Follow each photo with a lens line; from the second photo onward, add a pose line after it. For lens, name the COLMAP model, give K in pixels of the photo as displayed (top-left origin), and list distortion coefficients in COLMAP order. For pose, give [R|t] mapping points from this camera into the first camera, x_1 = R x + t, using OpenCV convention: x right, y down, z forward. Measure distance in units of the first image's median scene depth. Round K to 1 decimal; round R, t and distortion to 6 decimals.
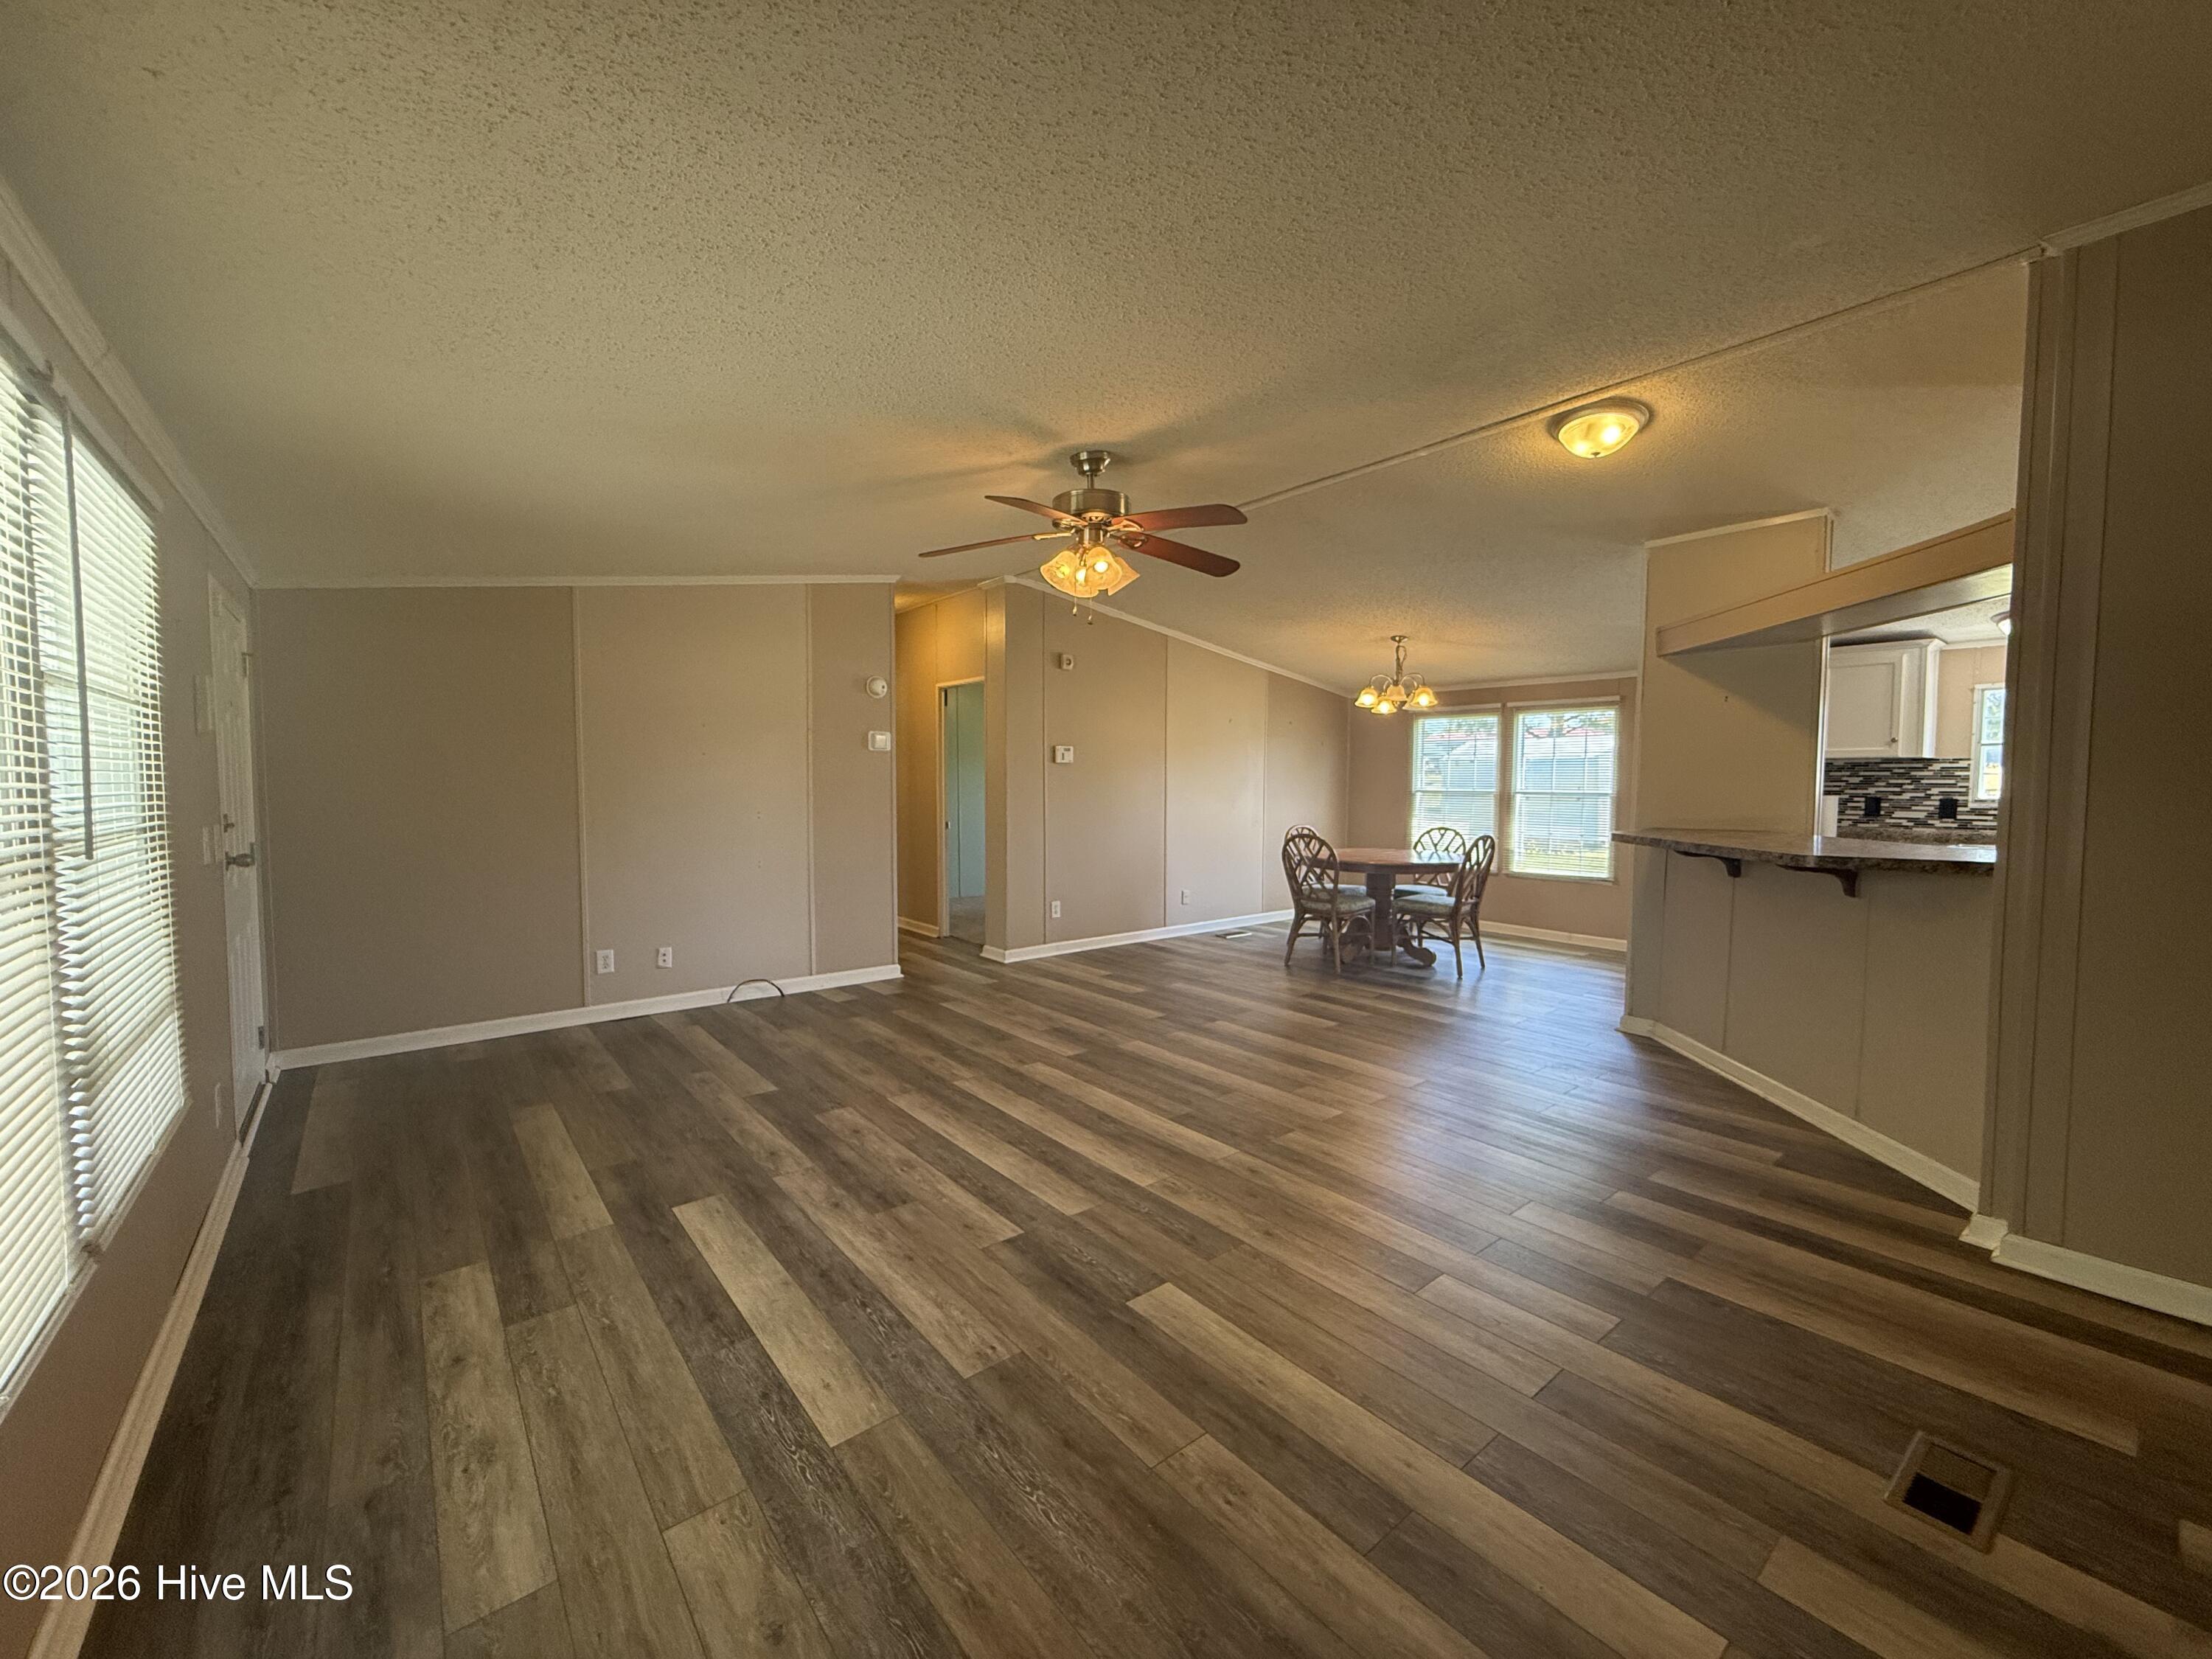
lens RADIAL K [[880.8, 0, 1093.4], [0, 880.8, 827.4], [0, 0, 1]] dist [-0.001670, 0.000758]
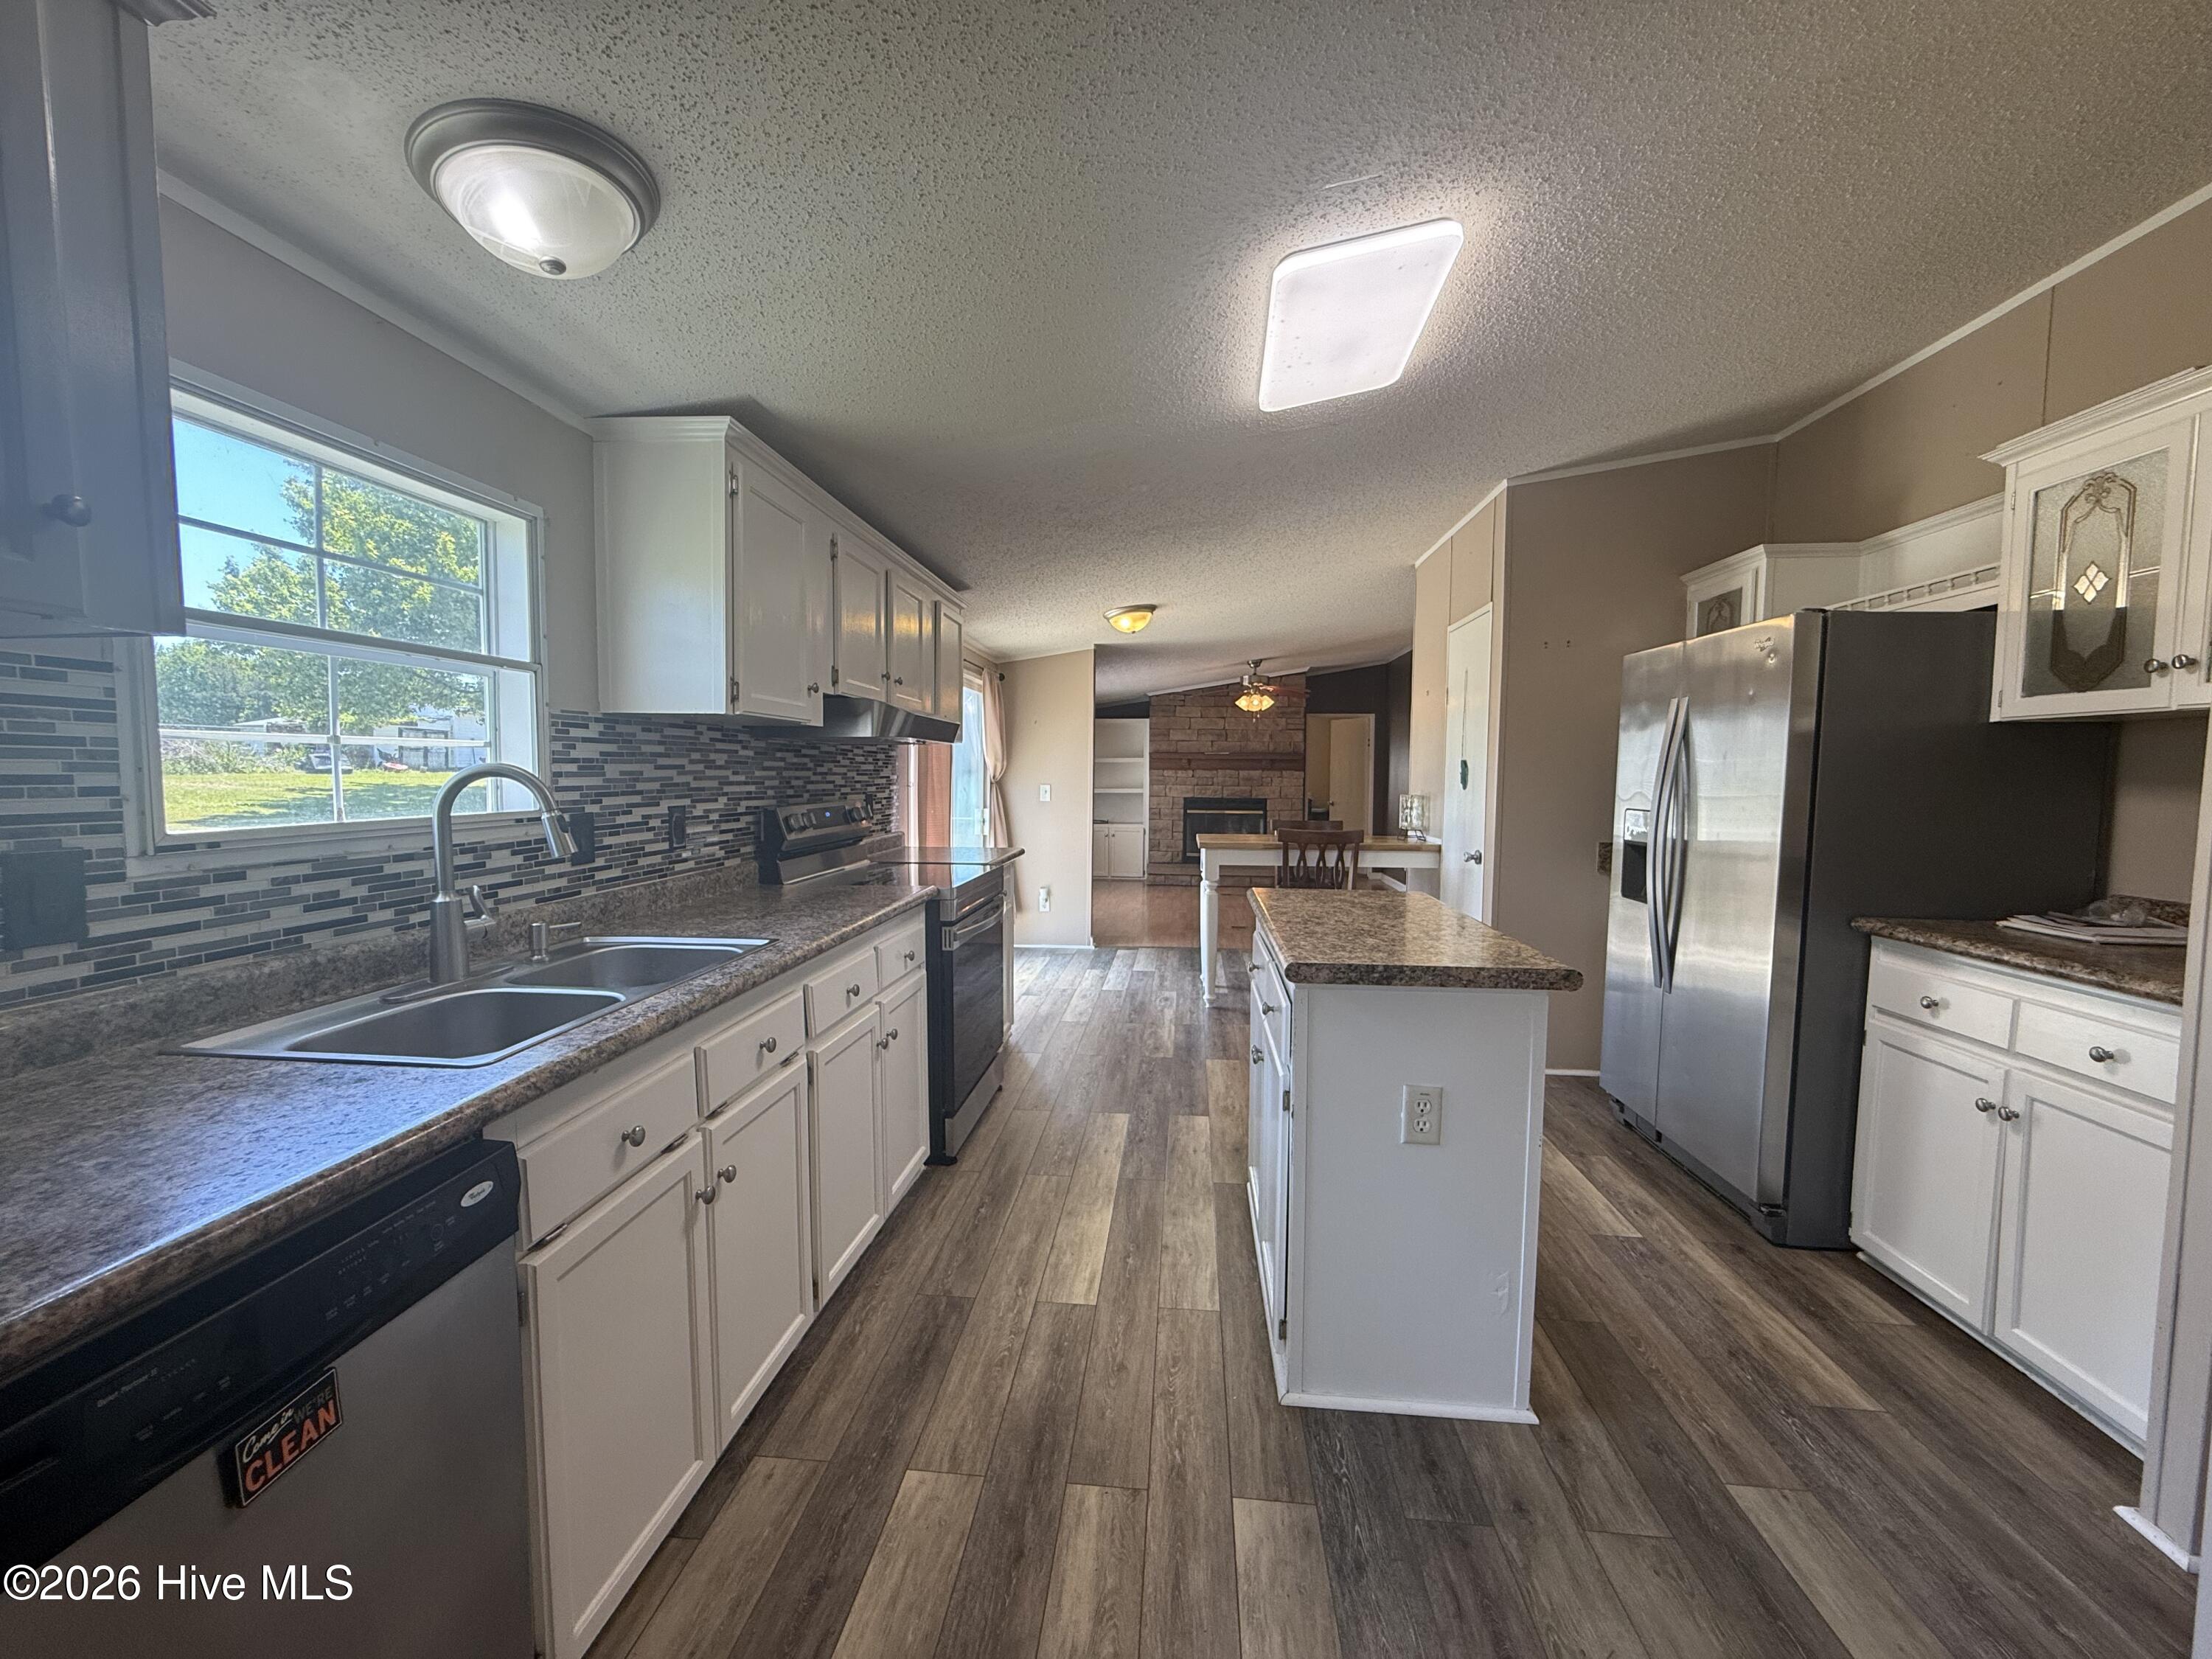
lens RADIAL K [[880.8, 0, 1102.8], [0, 880.8, 829.6], [0, 0, 1]] dist [-0.001670, 0.000758]
pose [[-0.709705, -0.051211, 0.702635, 1.067530], [0.032627, 0.993895, 0.105395, -0.083788], [-0.703743, 0.097724, -0.703701, 1.592363]]
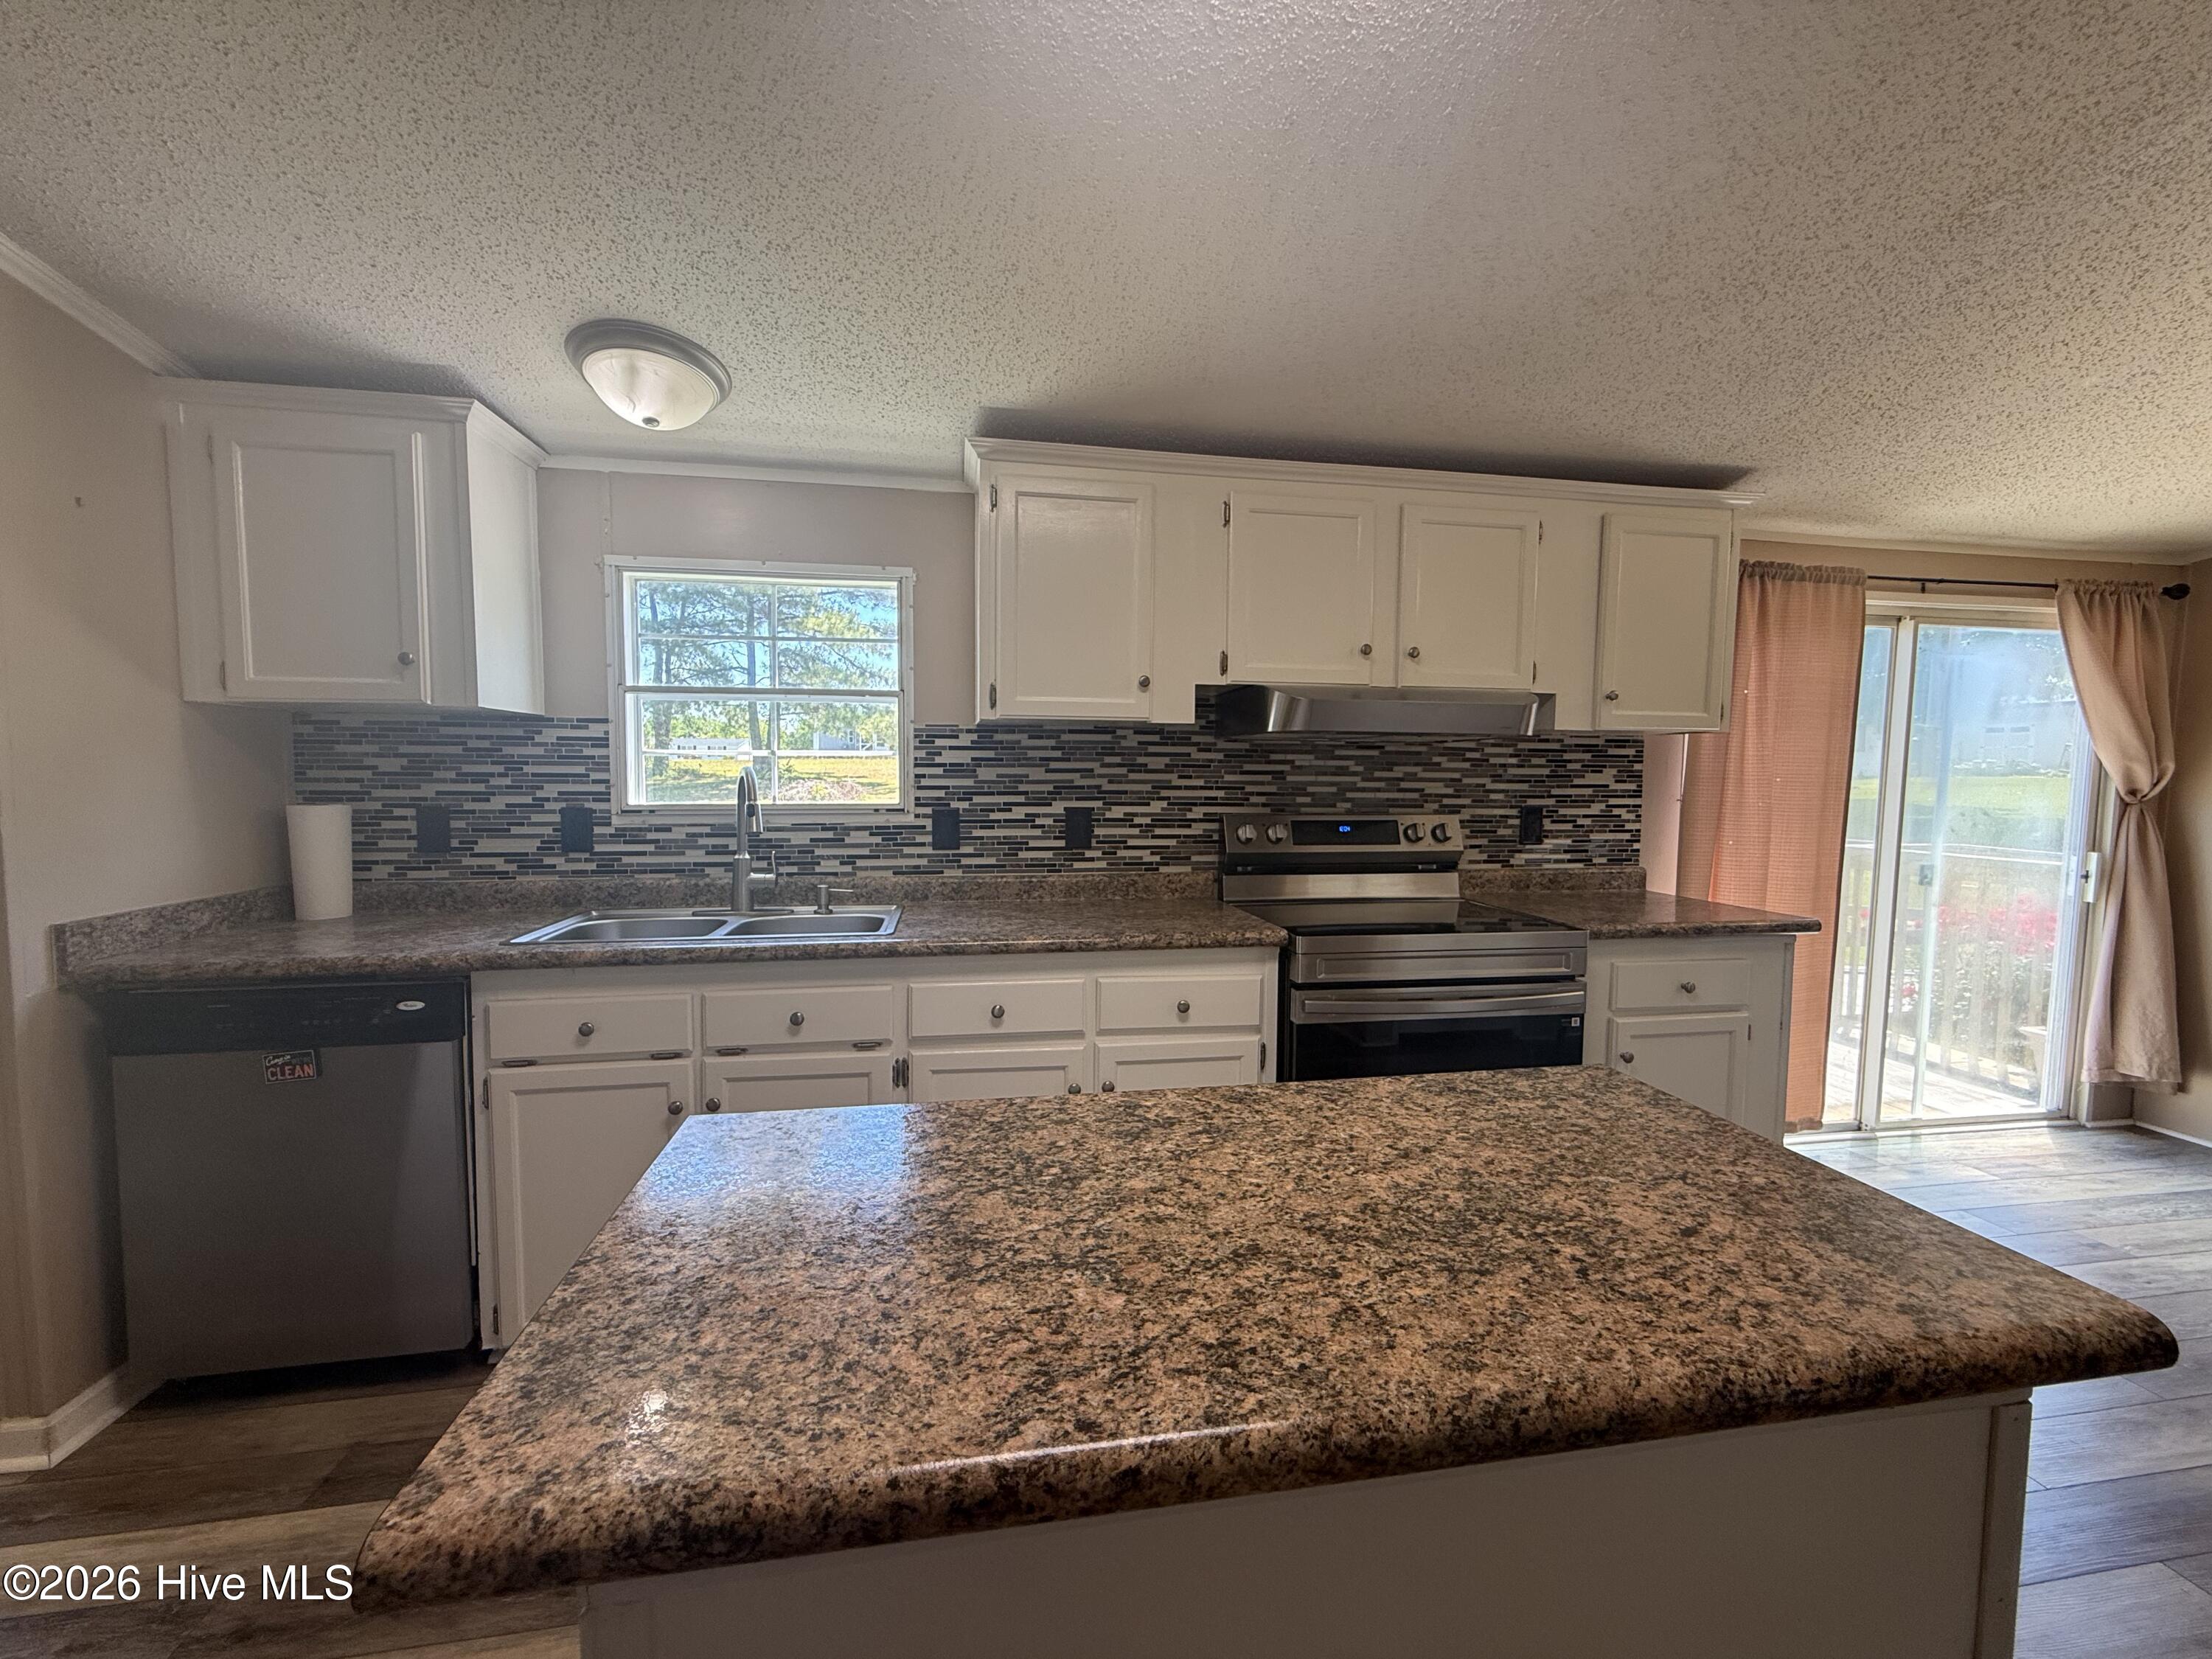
lens RADIAL K [[880.8, 0, 1098.9], [0, 880.8, 829.9], [0, 0, 1]] dist [-0.001670, 0.000758]
pose [[0.493766, -0.054308, 0.867897, 1.172379], [0.041413, 0.998384, 0.038912, -0.045796], [-0.868608, 0.016729, 0.495217, 0.898408]]
